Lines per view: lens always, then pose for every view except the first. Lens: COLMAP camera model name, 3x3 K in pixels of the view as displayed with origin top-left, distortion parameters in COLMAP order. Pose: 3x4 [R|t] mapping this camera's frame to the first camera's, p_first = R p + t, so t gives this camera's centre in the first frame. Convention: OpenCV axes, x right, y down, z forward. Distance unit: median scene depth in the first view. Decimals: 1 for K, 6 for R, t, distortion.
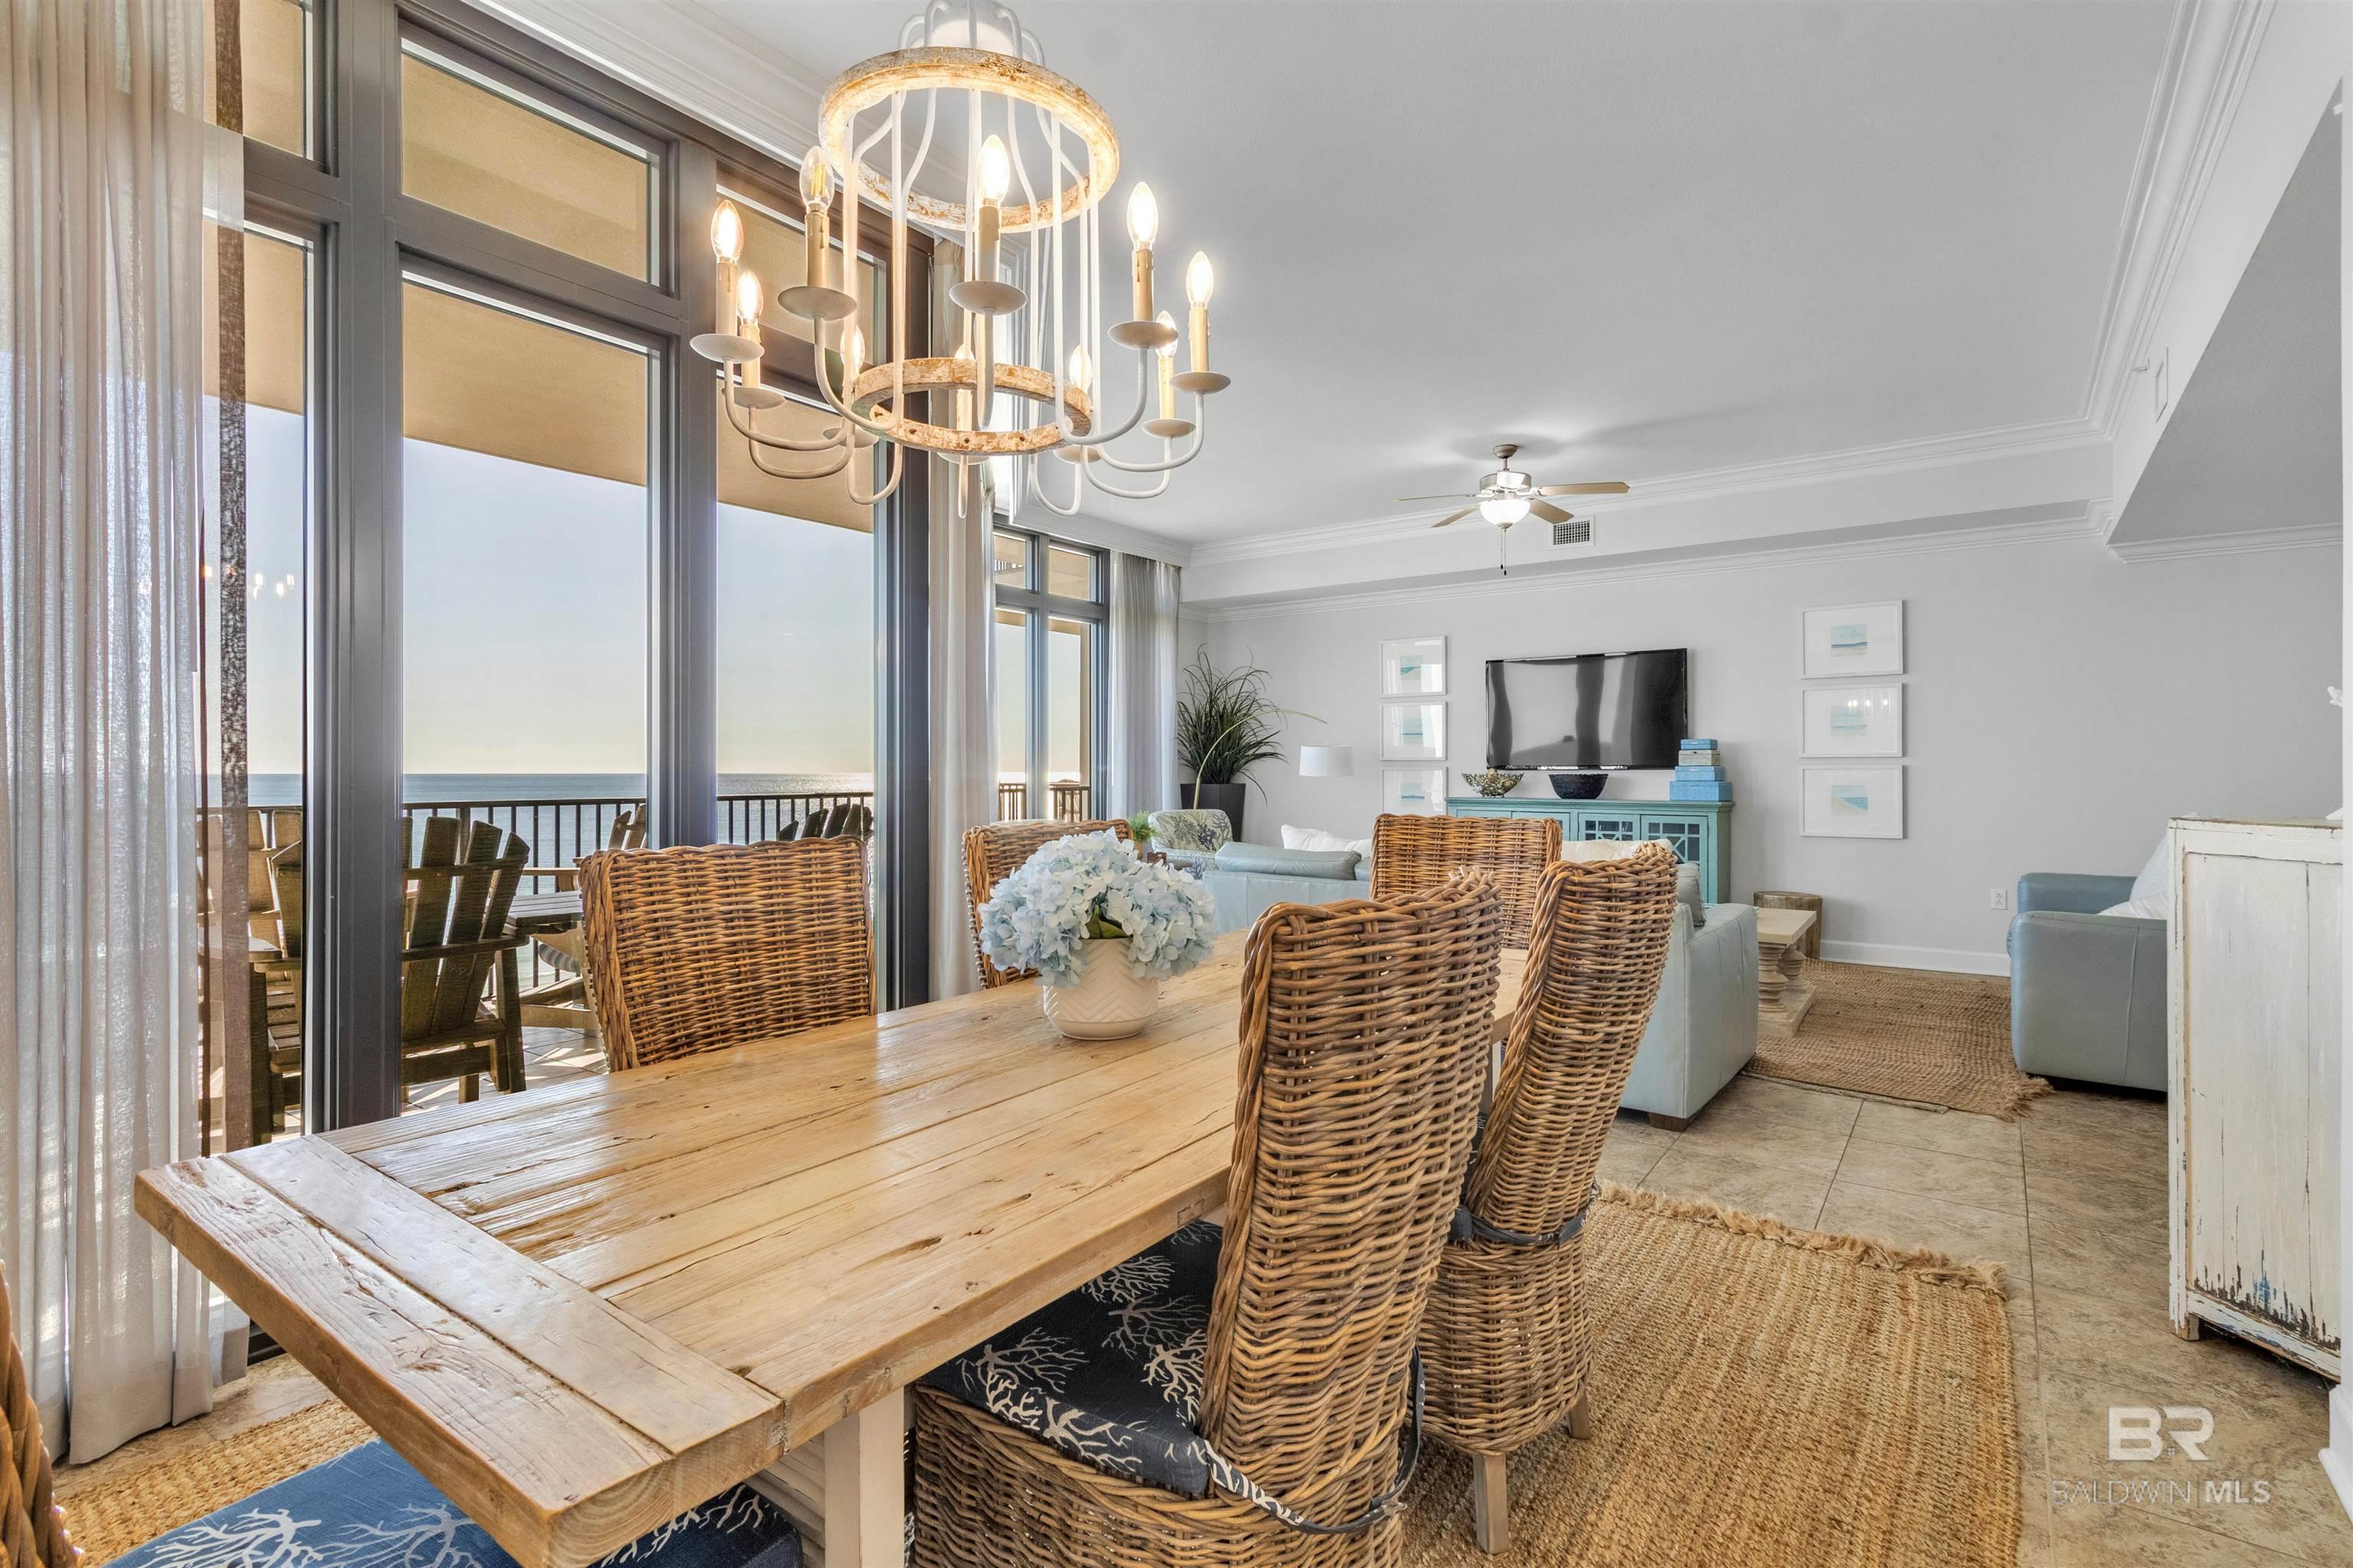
lens RADIAL K [[1111.7, 0, 1187.8], [0, 1111.7, 772.5], [0, 0, 1]] dist [0.000098, -0.000359]
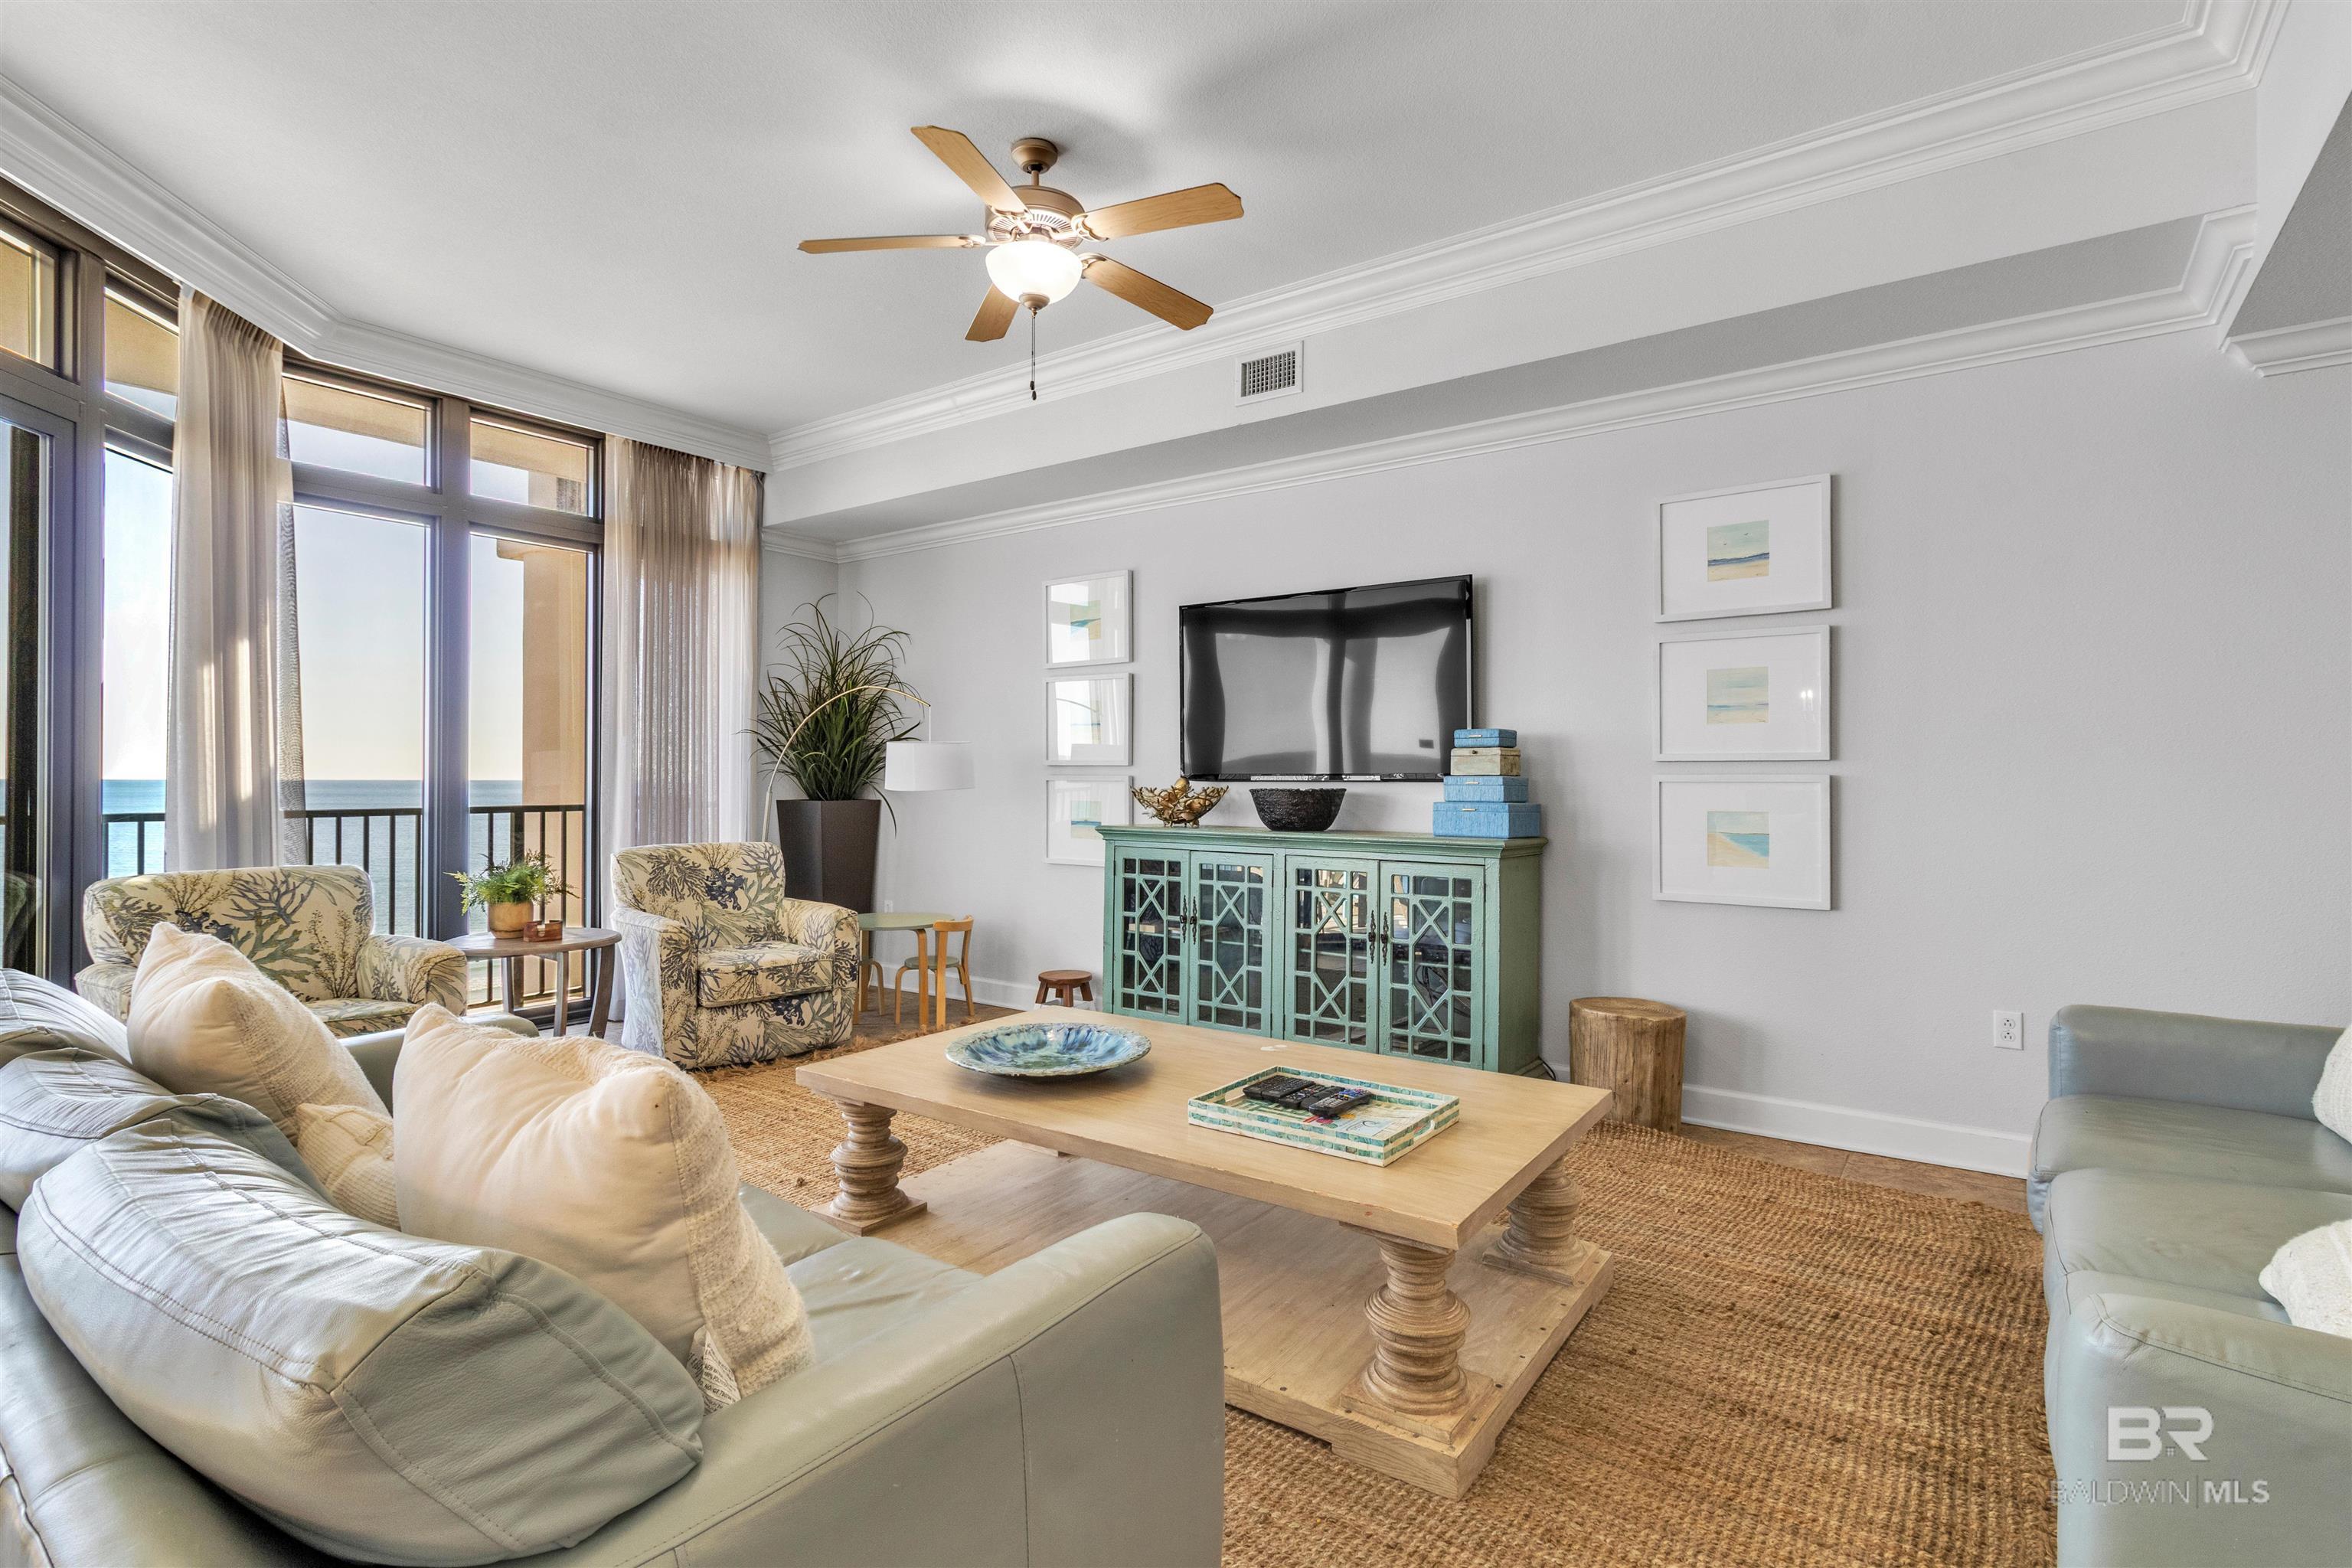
lens RADIAL K [[1111.2, 0, 1176.6], [0, 1111.2, 779.3], [0, 0, 1]] dist [0.000098, -0.000359]
pose [[0.999948, 0.003281, -0.009651, 0.305310], [-0.003294, 0.999994, -0.001304, -0.002757], [0.009647, 0.001336, 0.999953, 0.421142]]
